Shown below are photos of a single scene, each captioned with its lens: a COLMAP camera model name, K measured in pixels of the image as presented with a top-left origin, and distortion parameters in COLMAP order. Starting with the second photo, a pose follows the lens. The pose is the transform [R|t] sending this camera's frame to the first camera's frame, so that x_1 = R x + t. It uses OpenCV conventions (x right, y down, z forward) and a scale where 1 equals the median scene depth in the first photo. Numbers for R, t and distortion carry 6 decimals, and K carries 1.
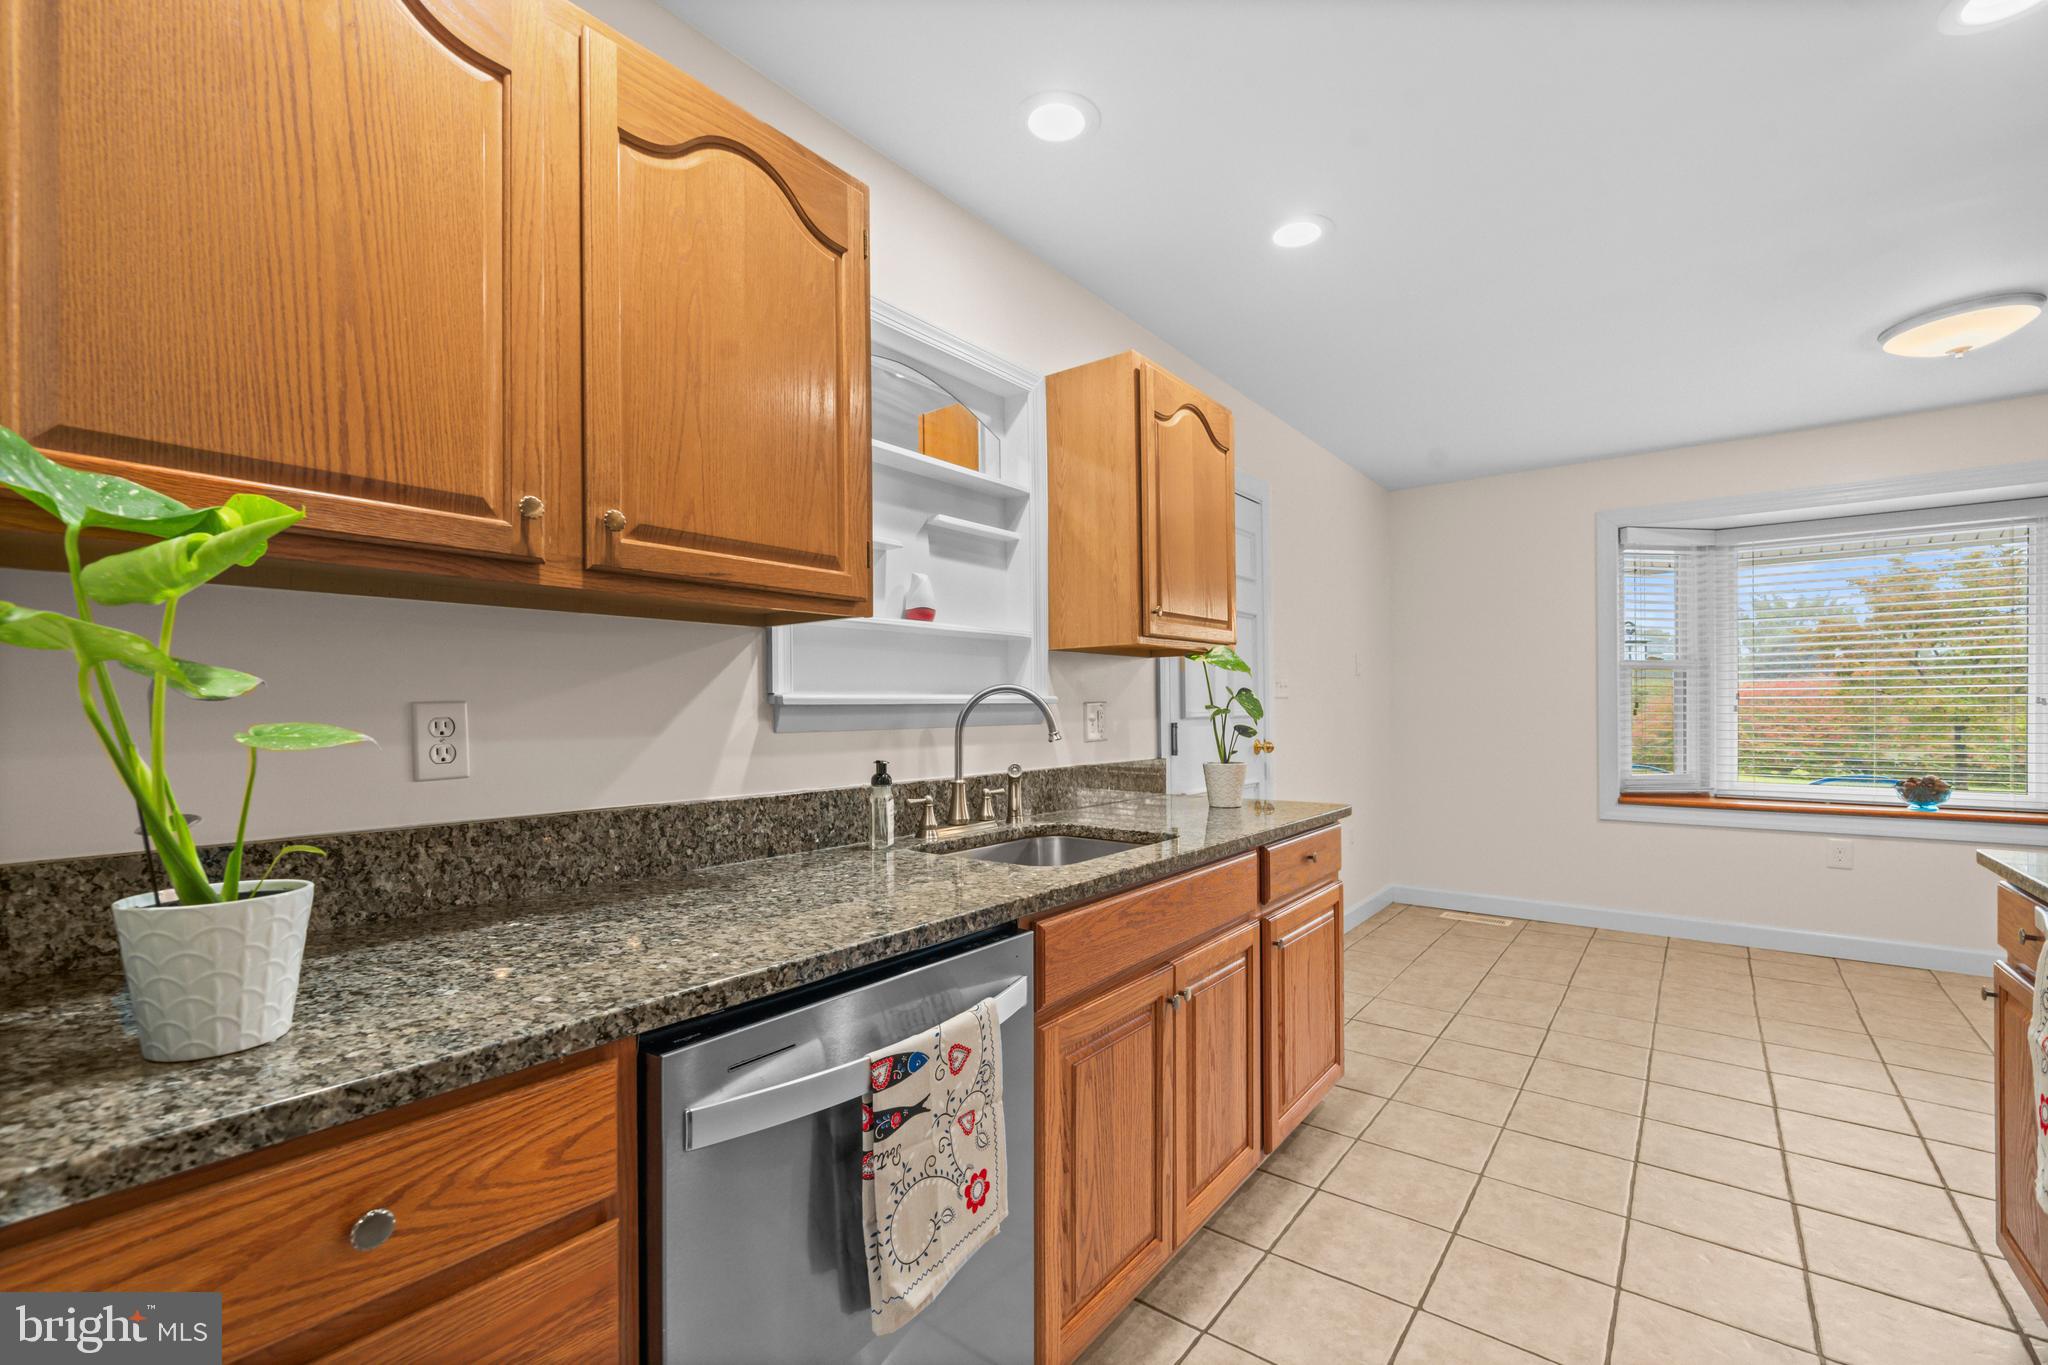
lens RADIAL K [[873.7, 0, 1008.5], [0, 873.7, 688.5], [0, 0, 1]] dist [-0.000297, -0.000476]
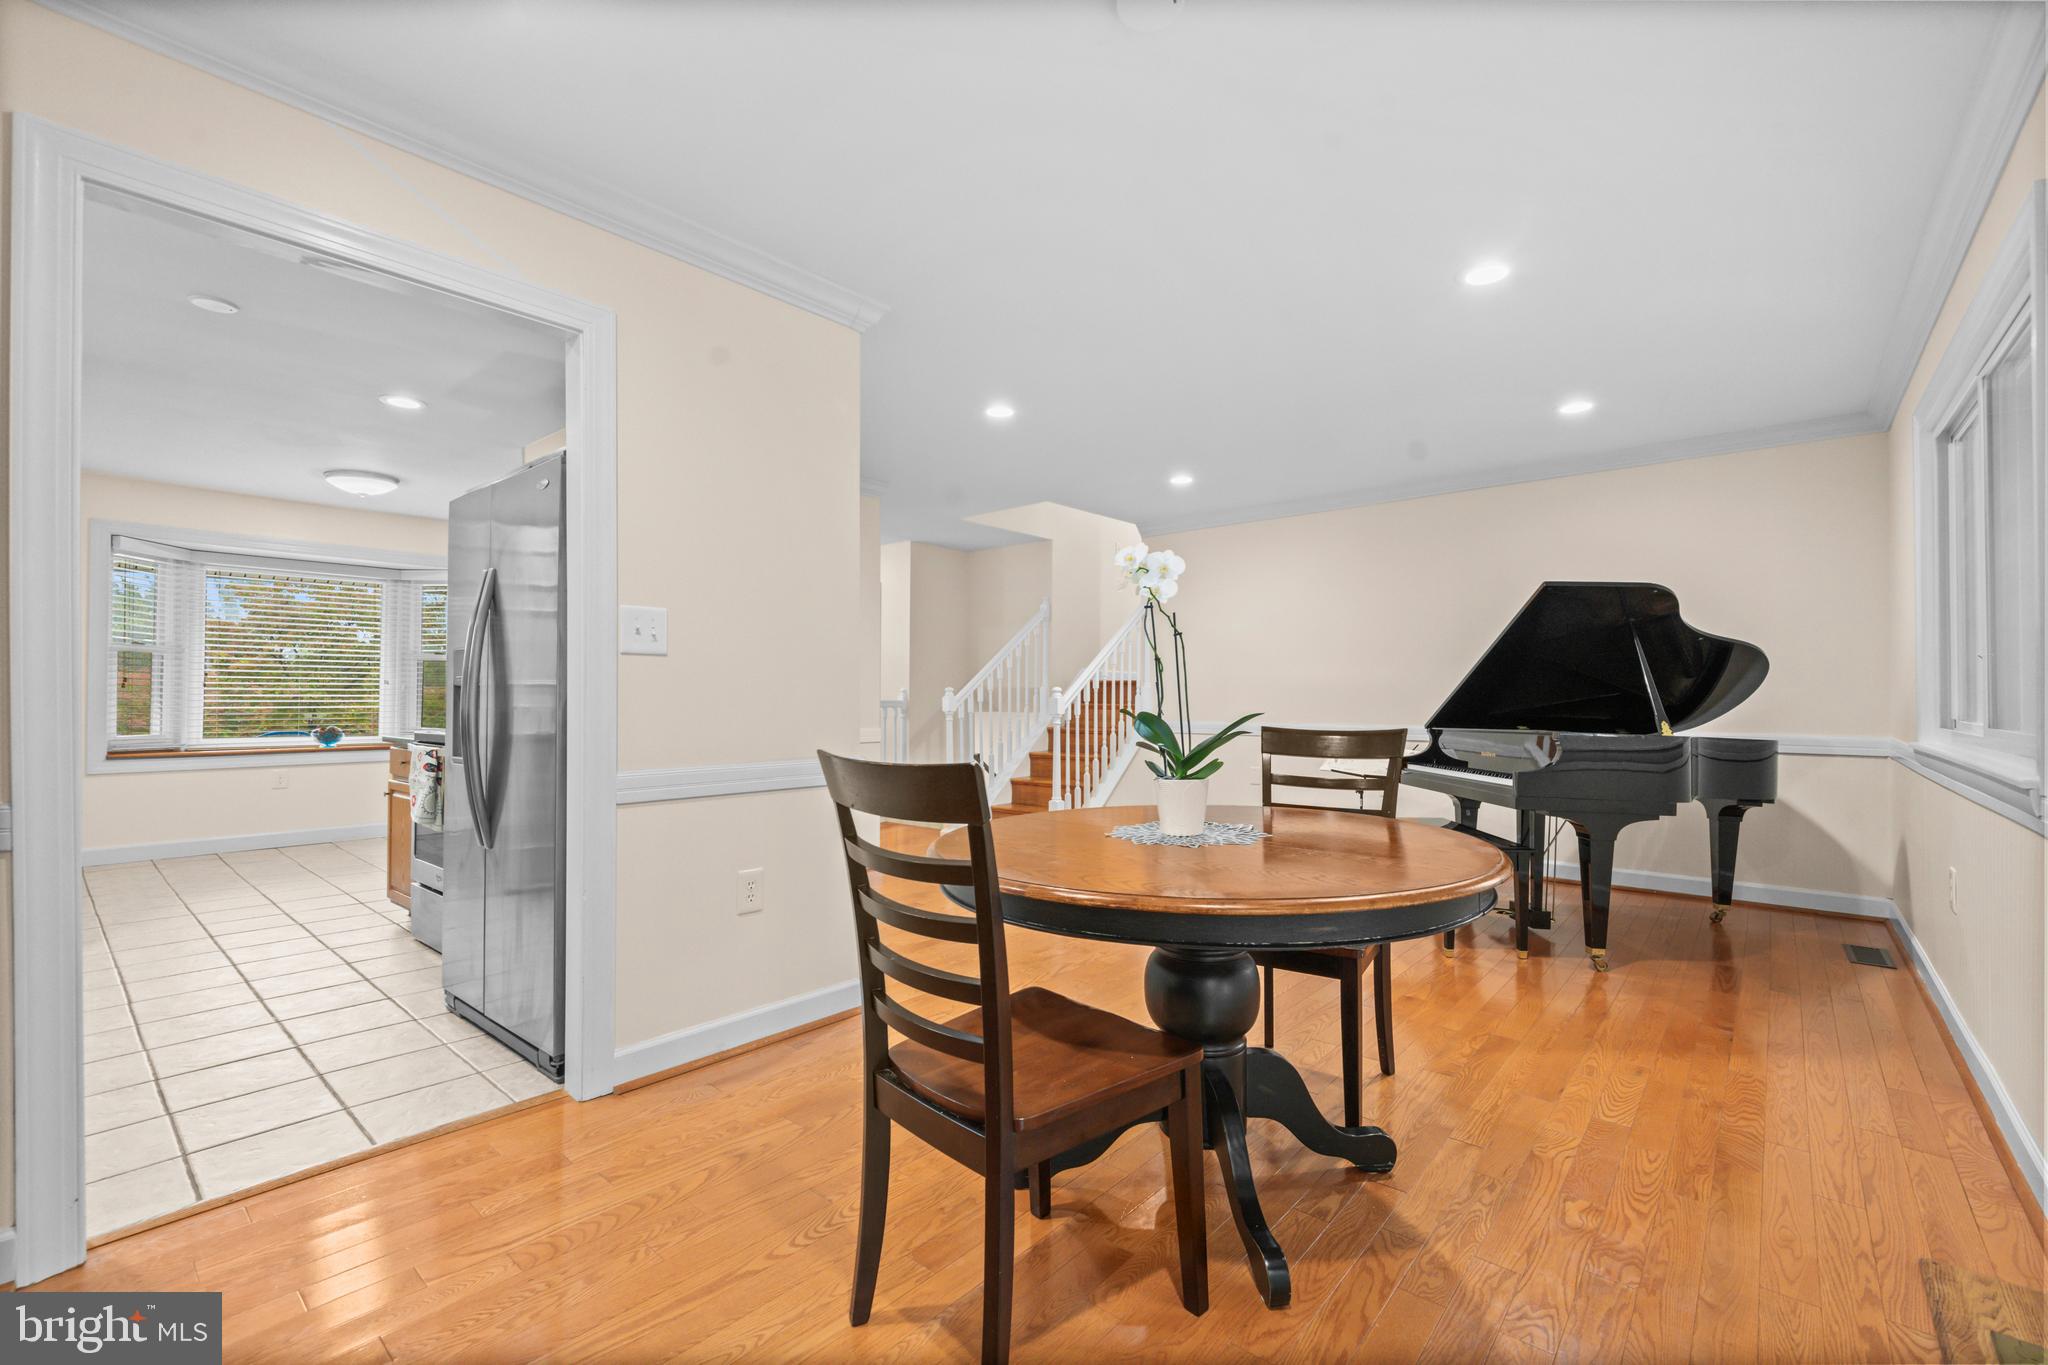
lens RADIAL K [[883.3, 0, 1025.8], [0, 883.3, 693.4], [0, 0, 1]] dist [-0.000191, -0.000051]
pose [[0.039152, 0.002597, 0.999230, -0.480848], [-0.012087, 0.999925, -0.002125, 0.025237], [-0.999160, -0.011994, 0.039180, -0.327196]]
